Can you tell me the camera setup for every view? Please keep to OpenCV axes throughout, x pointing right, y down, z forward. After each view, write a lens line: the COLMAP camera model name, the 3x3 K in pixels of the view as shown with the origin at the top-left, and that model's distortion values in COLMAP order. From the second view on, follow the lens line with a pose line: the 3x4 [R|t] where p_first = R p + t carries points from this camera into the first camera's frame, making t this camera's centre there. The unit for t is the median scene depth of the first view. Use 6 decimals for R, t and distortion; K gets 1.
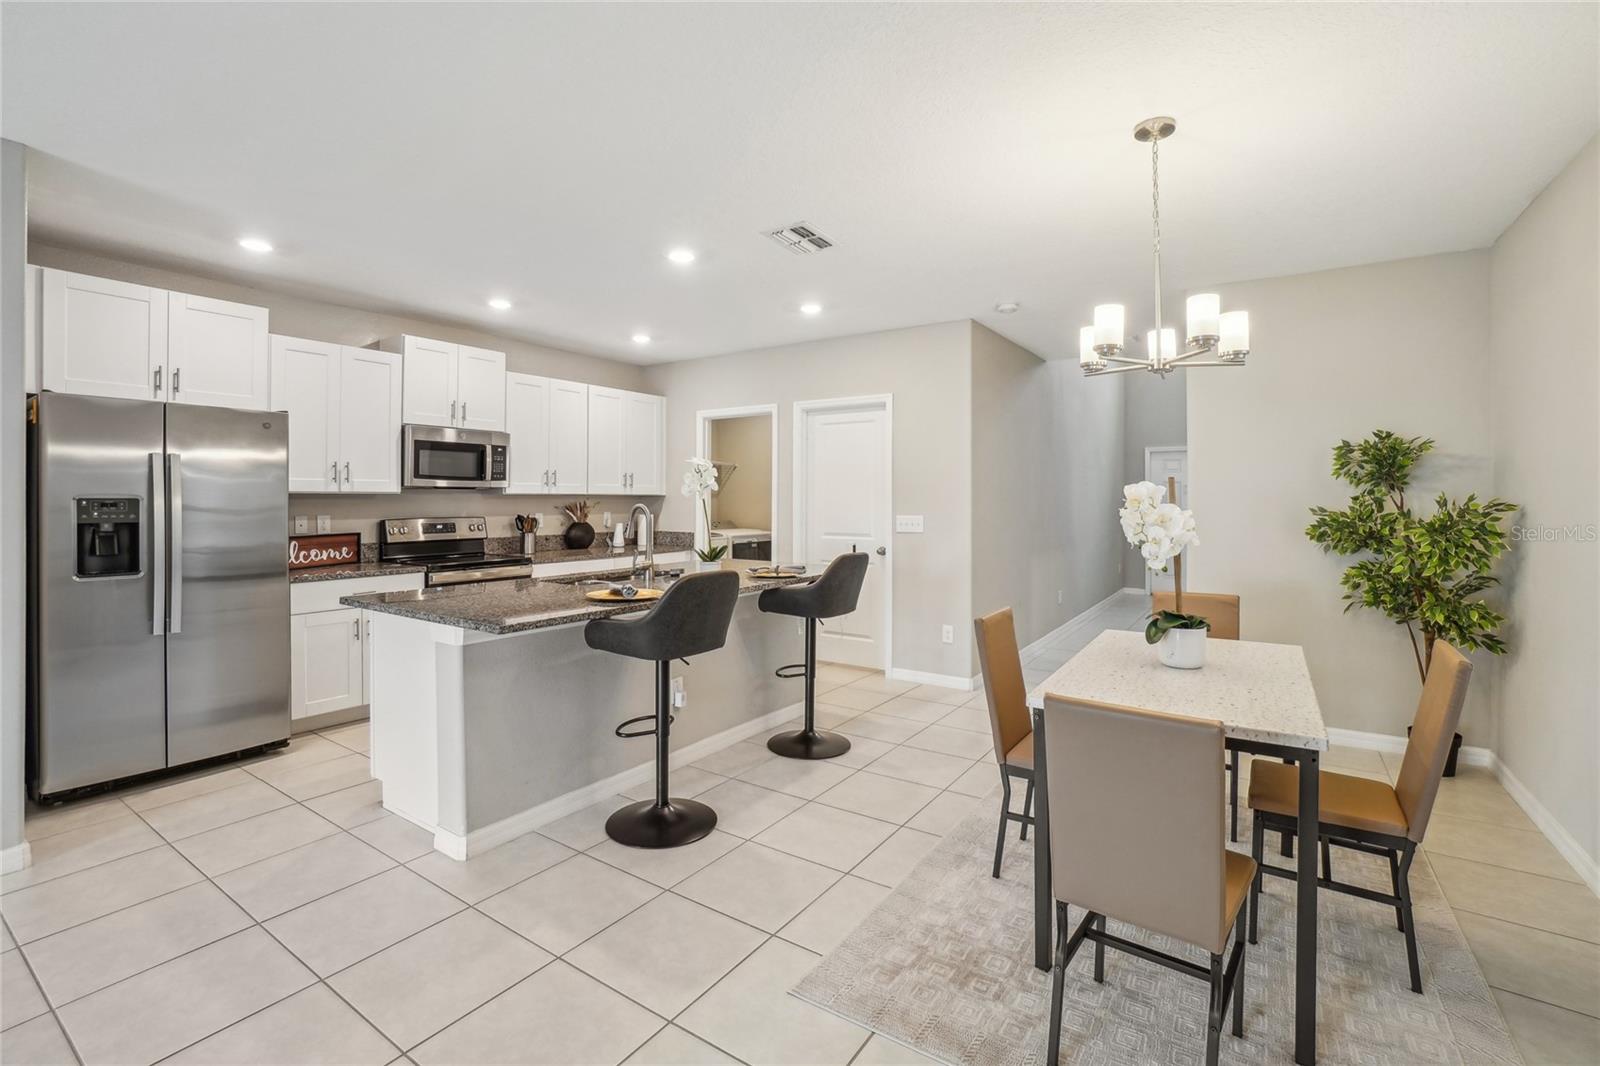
lens RADIAL K [[716.2, 0, 792.9], [0, 716.2, 503.9], [0, 0, 1]] dist [-0.063383, 0.021285]
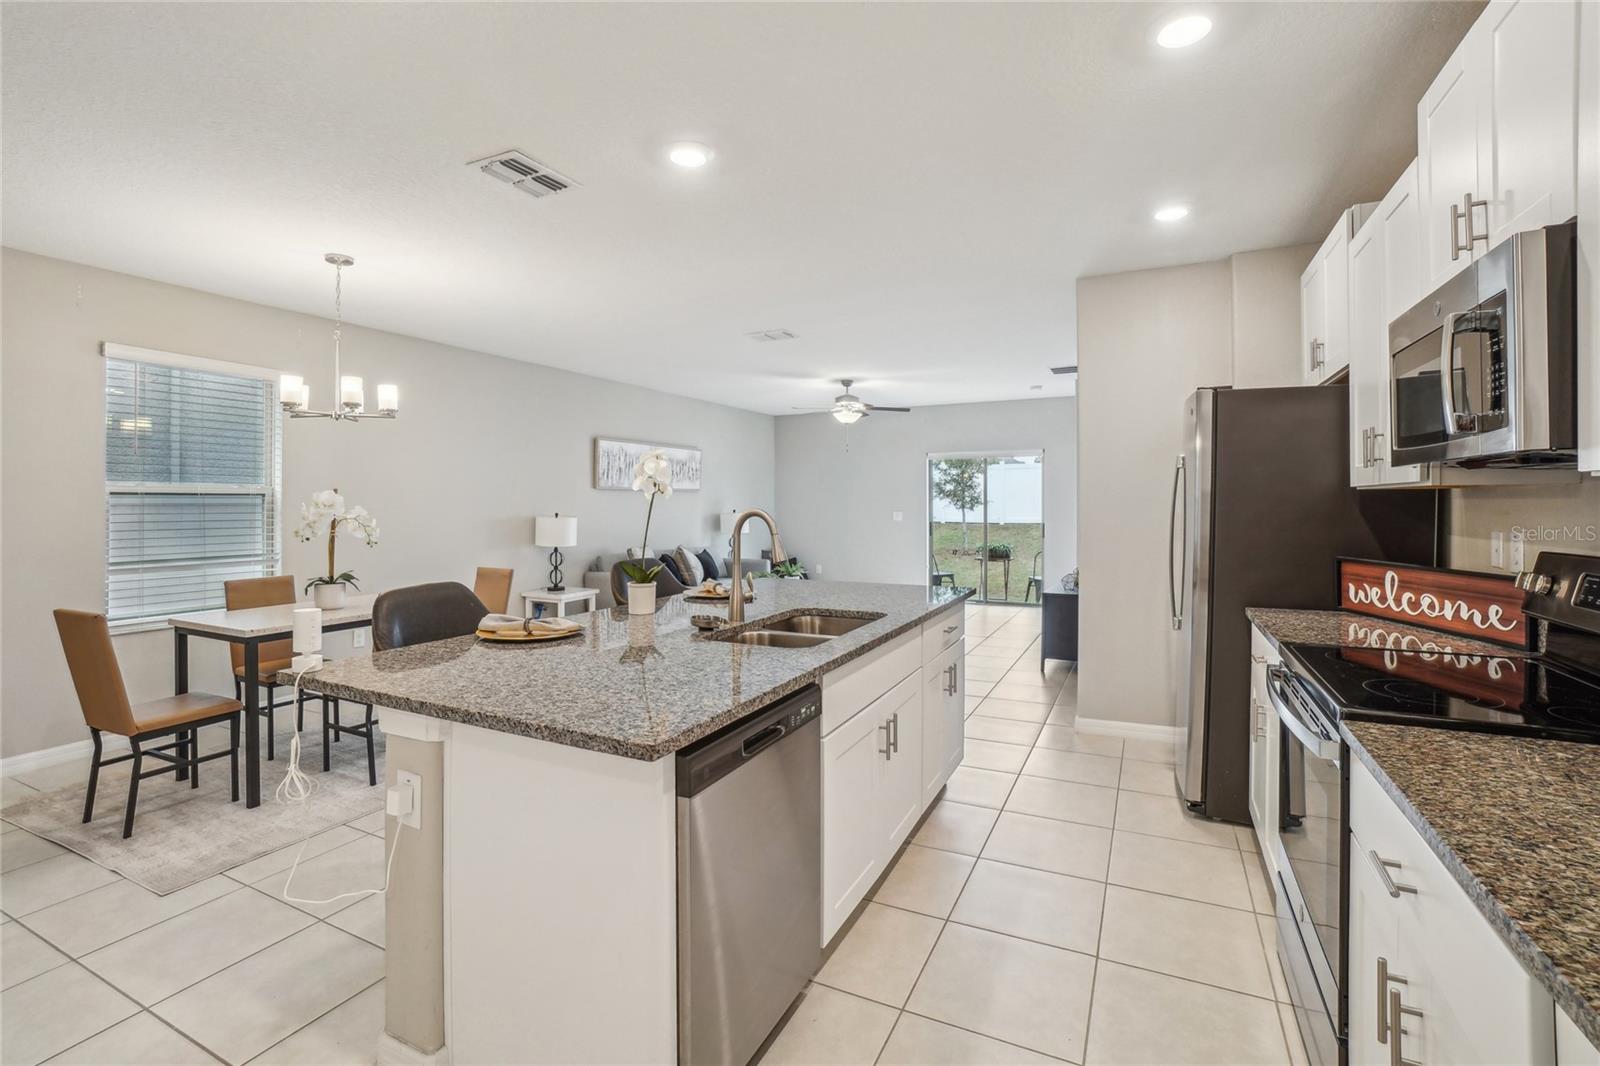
lens RADIAL K [[724.1, 0, 794.5], [0, 724.1, 485.1], [0, 0, 1]] dist [-0.065038, 0.022675]
pose [[-0.991115, 0.000284, -0.133006, -0.138078], [0.002527, 0.999857, -0.016700, -0.008661], [0.132982, -0.016888, -0.990974, 1.395202]]
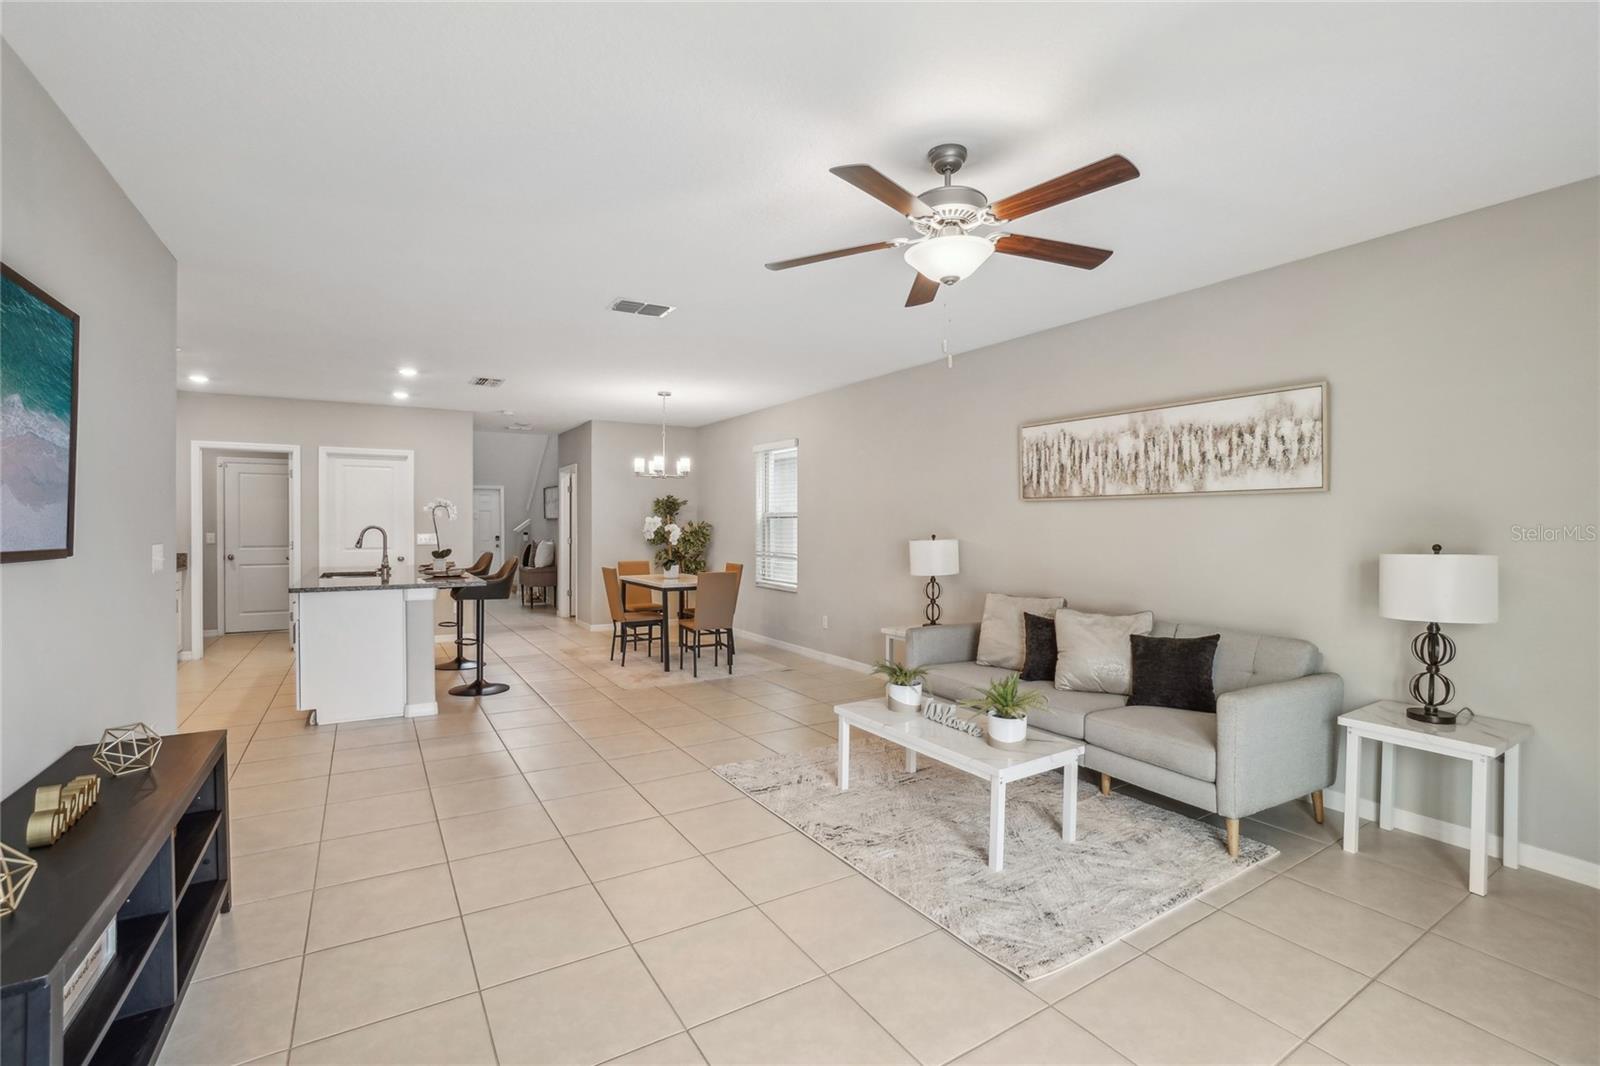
lens RADIAL K [[718.2, 0, 802.9], [0, 718.2, 522.4], [0, 0, 1]] dist [-0.043402, 0.000057]
pose [[0.408348, 0.001895, 0.912824, -1.025093], [0.006328, 0.999968, -0.004907, 0.006046], [-0.912804, 0.007780, 0.408323, -0.384542]]
